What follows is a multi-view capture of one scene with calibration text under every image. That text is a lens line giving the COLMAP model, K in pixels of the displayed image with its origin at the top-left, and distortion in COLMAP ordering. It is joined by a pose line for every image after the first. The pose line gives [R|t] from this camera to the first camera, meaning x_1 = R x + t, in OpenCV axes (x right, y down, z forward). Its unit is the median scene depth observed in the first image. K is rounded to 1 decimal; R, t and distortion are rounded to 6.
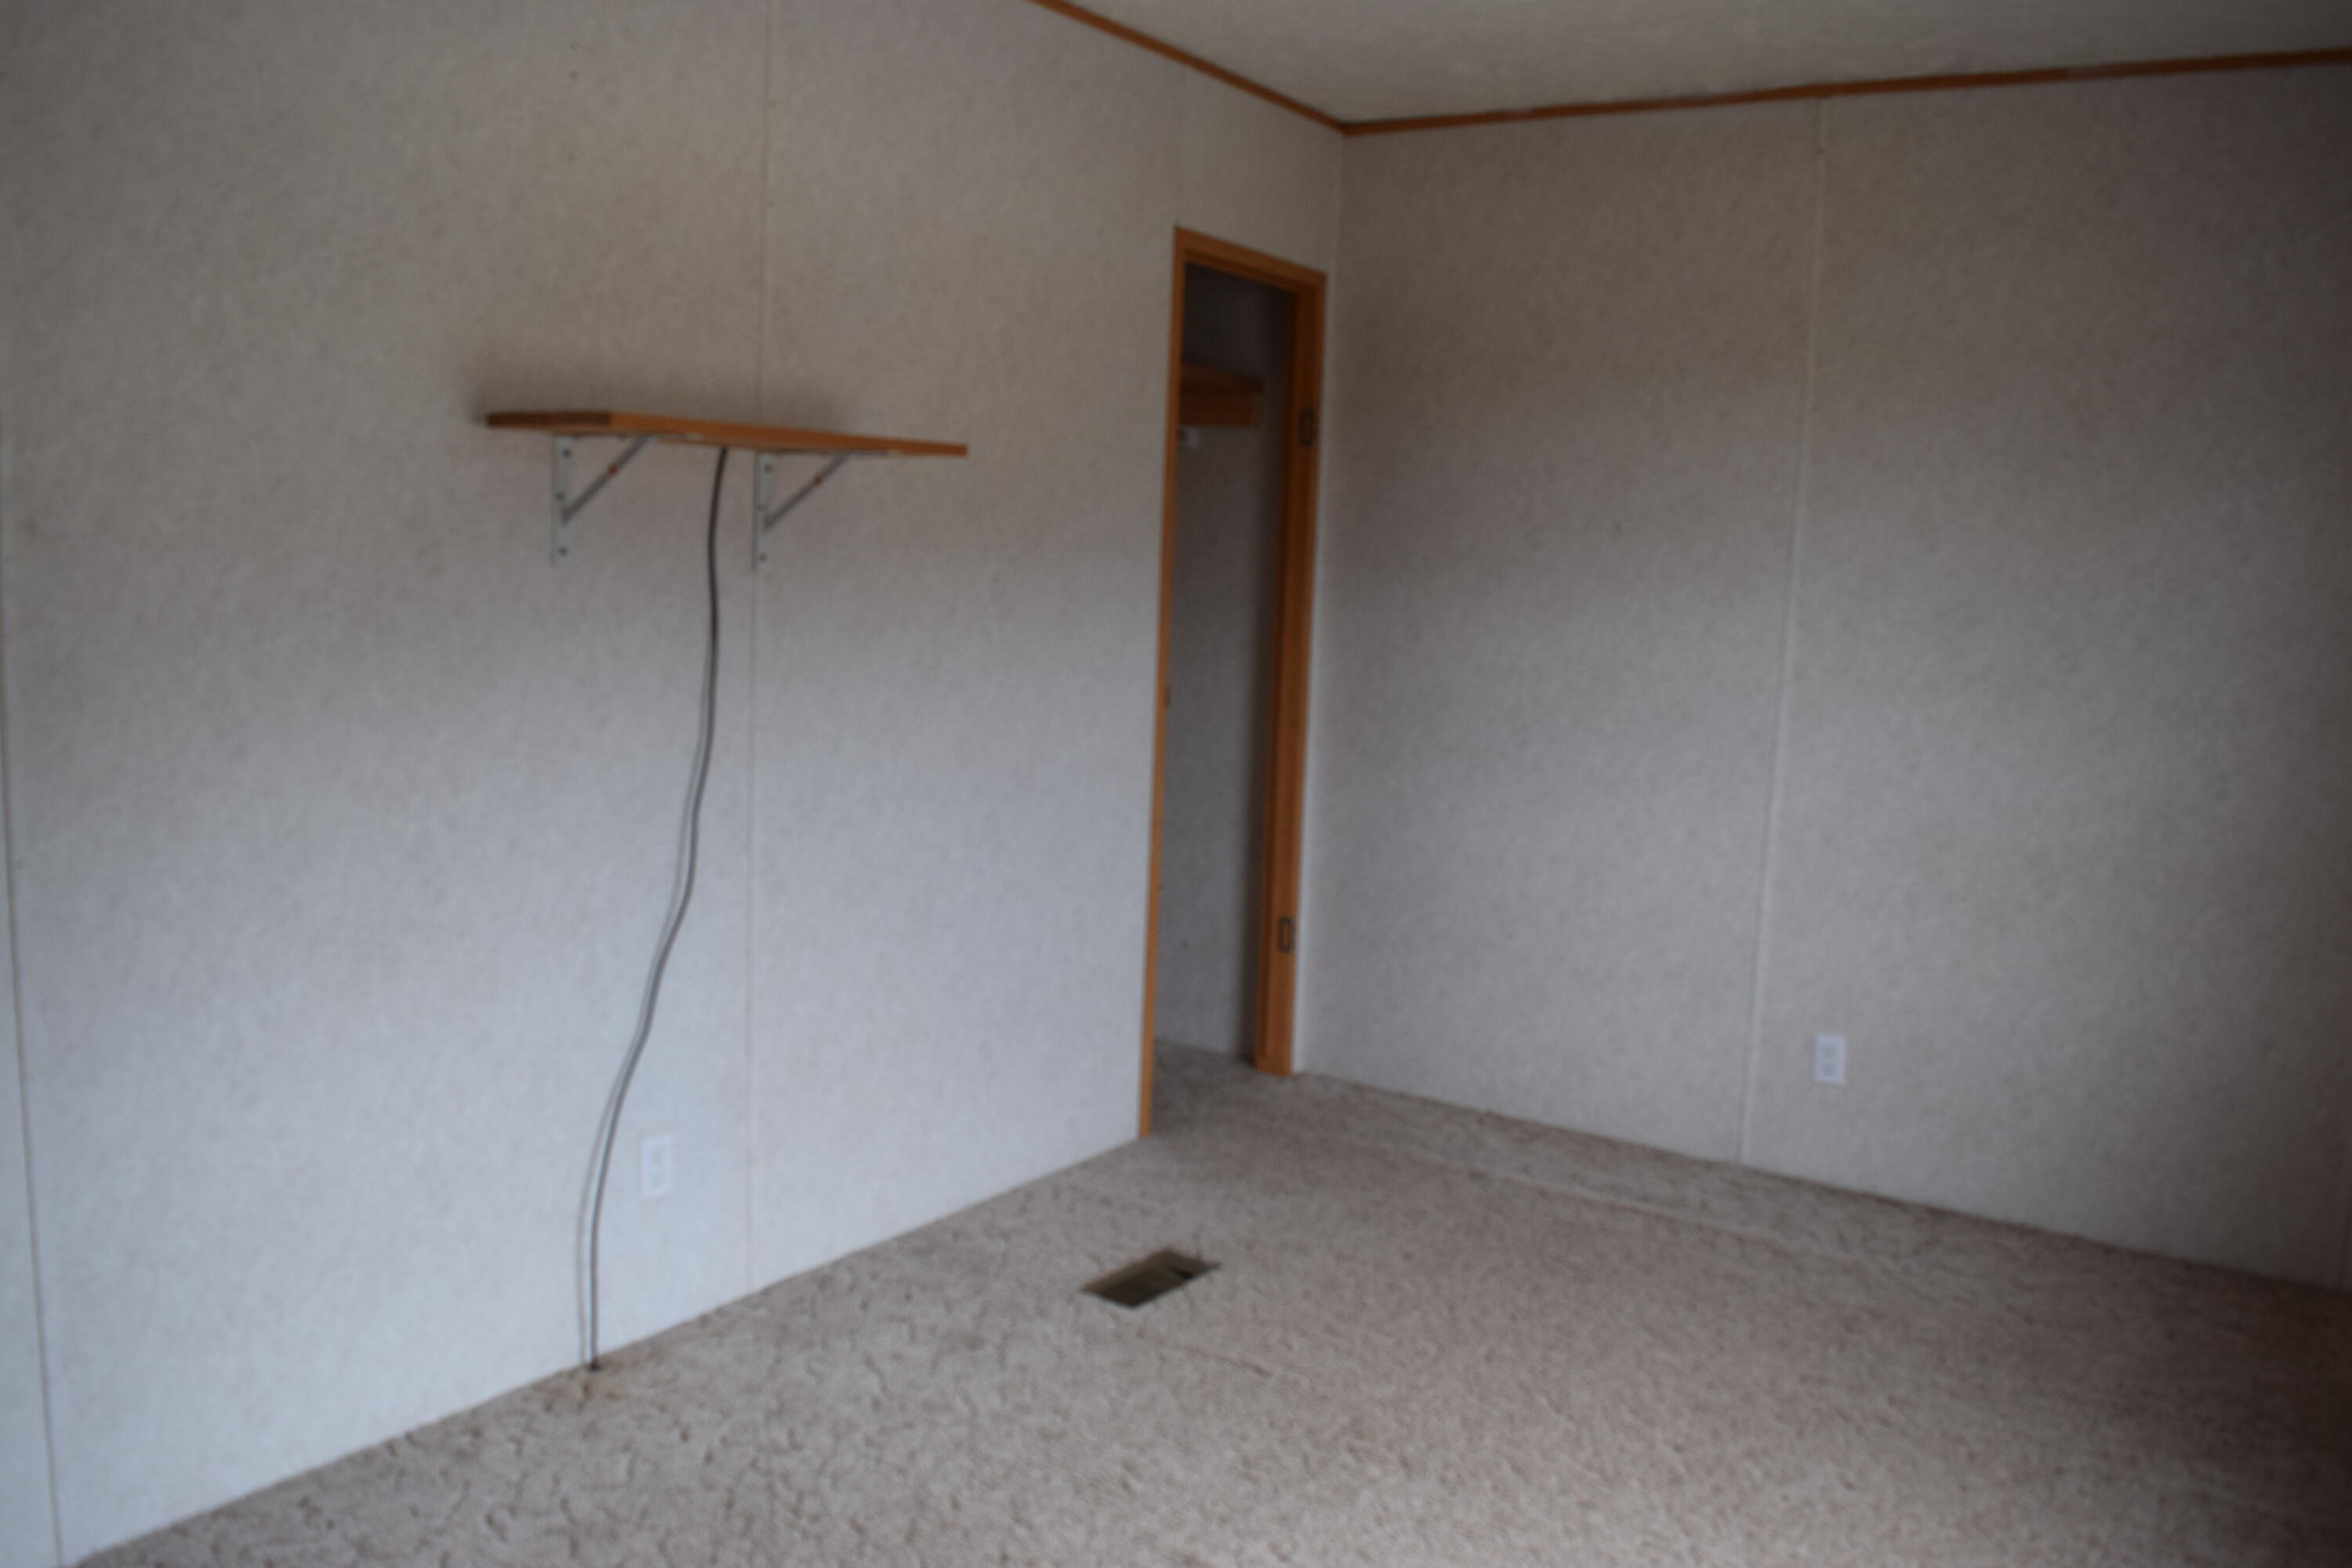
lens RADIAL K [[1857.2, 0, 1169.4], [0, 1857.2, 783.3], [0, 0, 1]] dist [-0.077388, 0.001663]
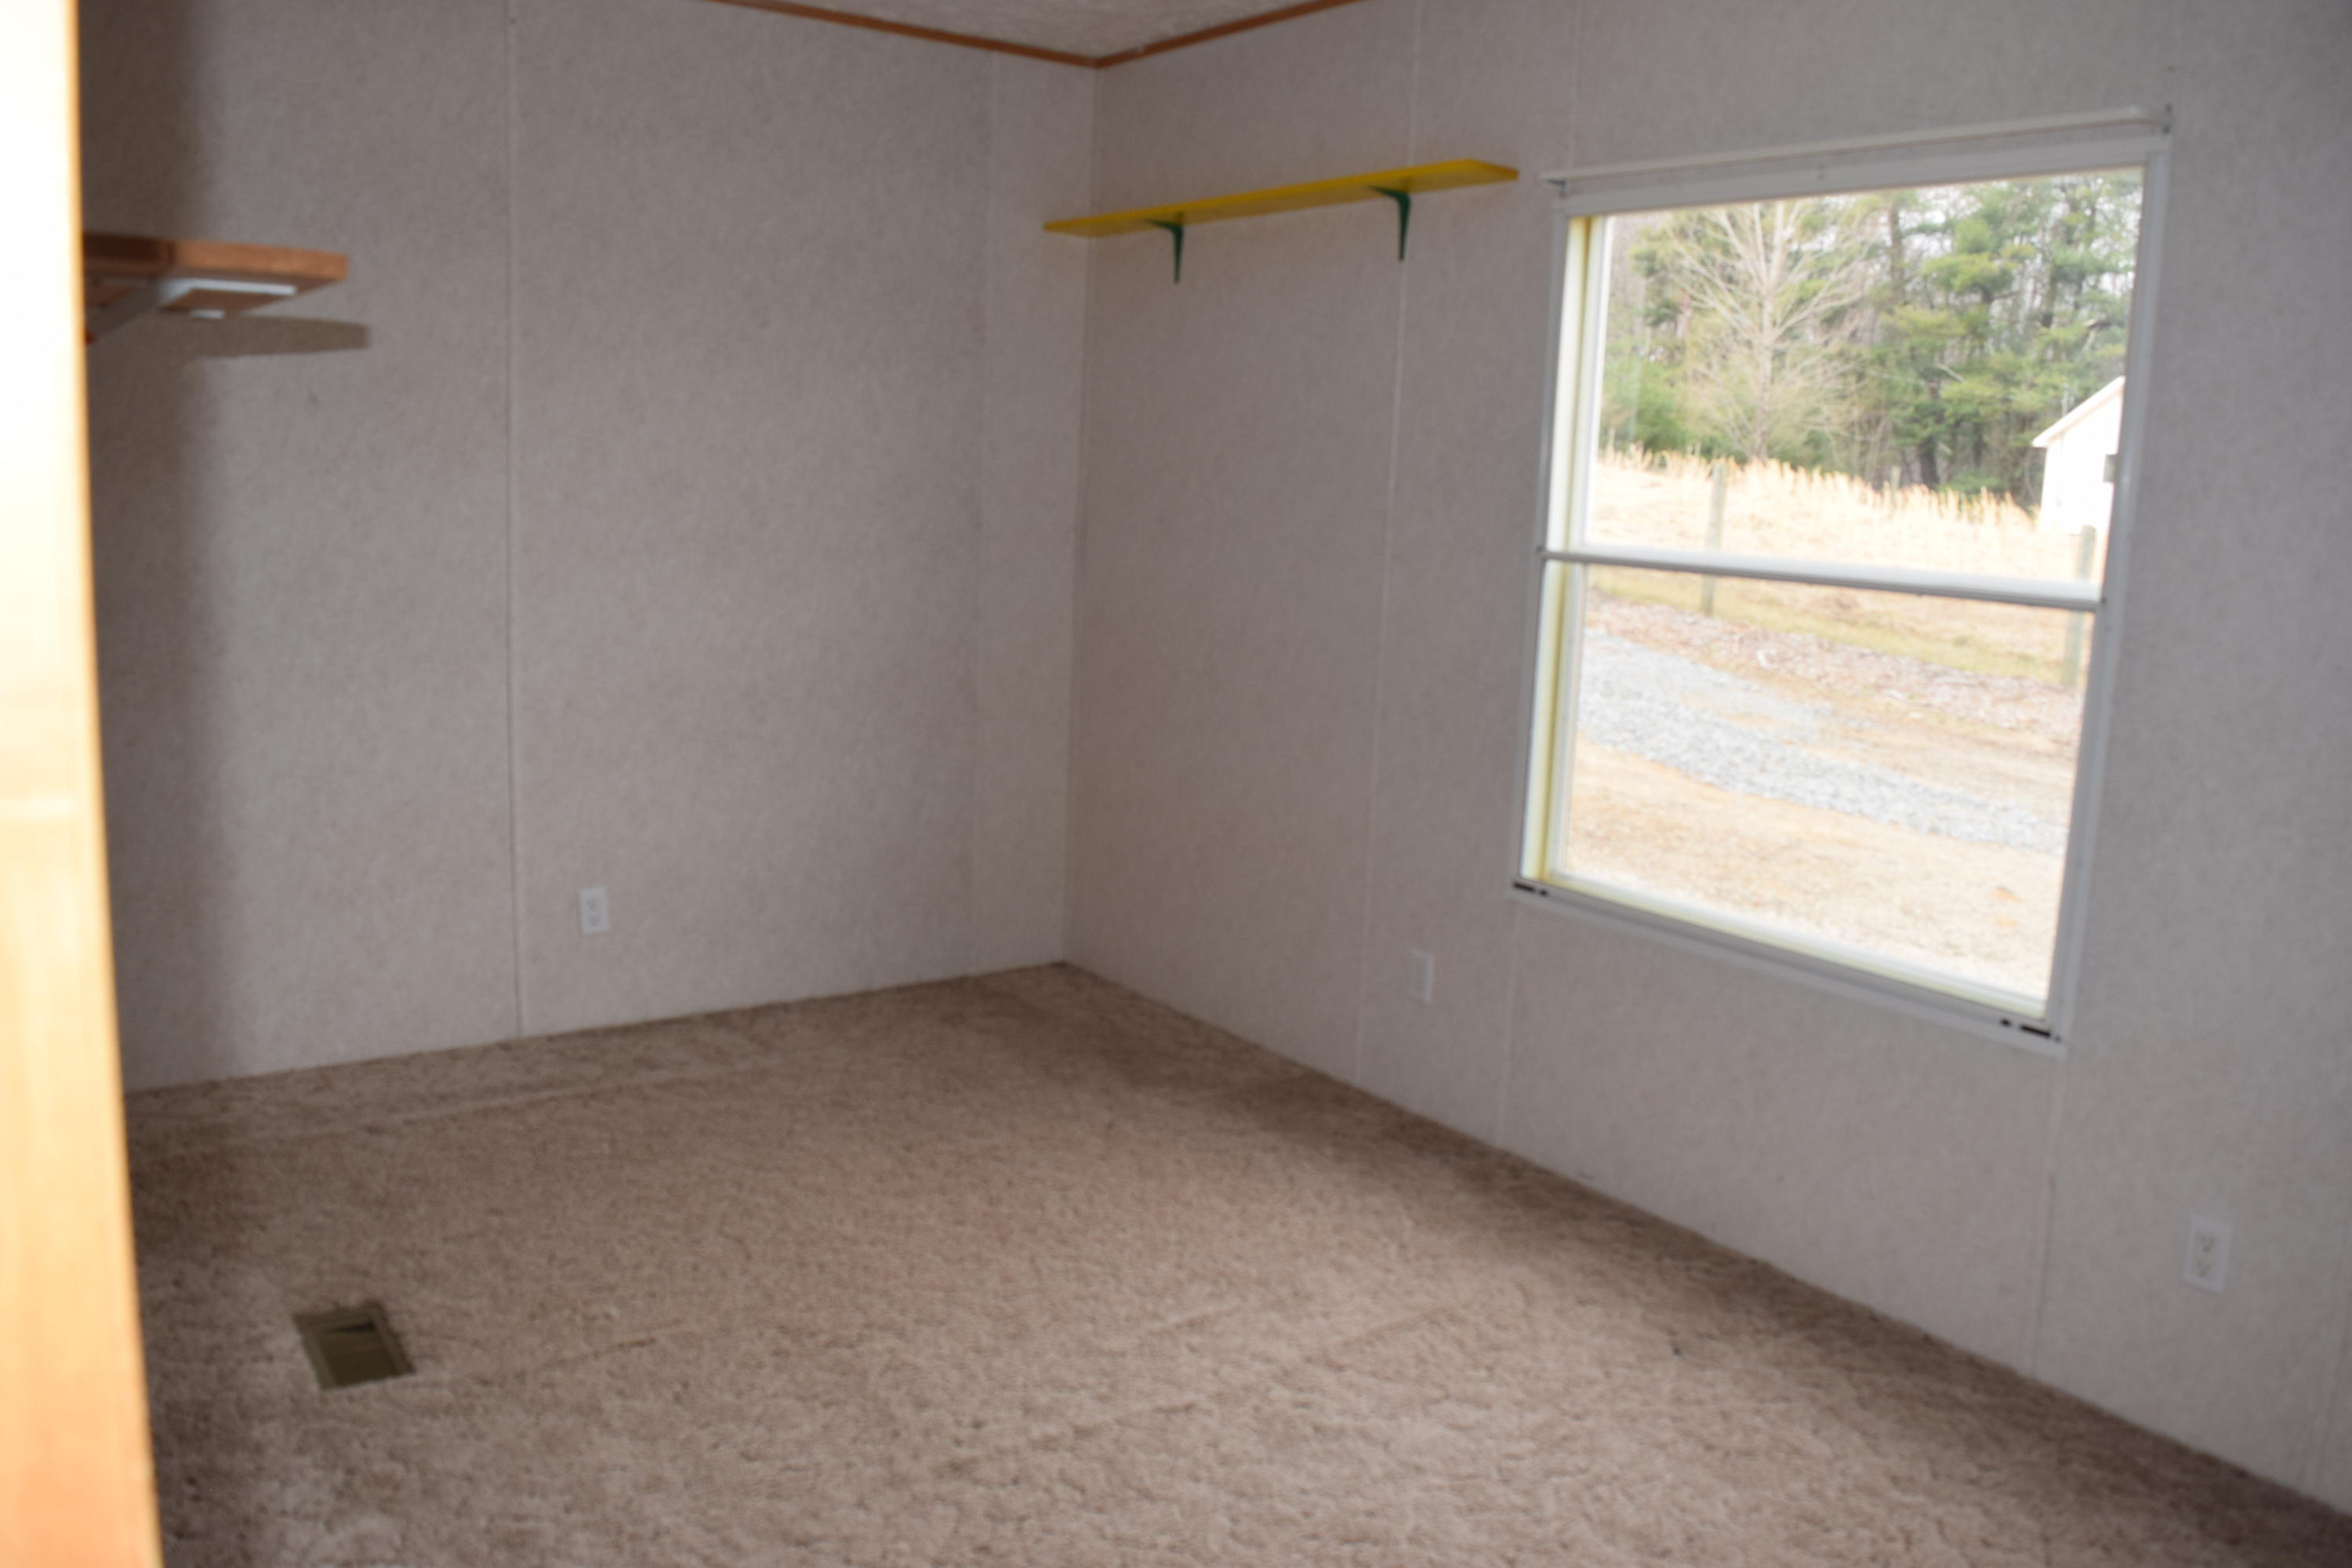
lens RADIAL K [[1857.2, 0, 1168.2], [0, 1857.2, 786.0], [0, 0, 1]] dist [-0.077388, 0.001663]
pose [[0.351343, -0.183537, 0.918081, -0.483036], [0.100082, 0.982341, 0.158082, -0.054354], [-0.930882, 0.036343, 0.363508, 0.306919]]
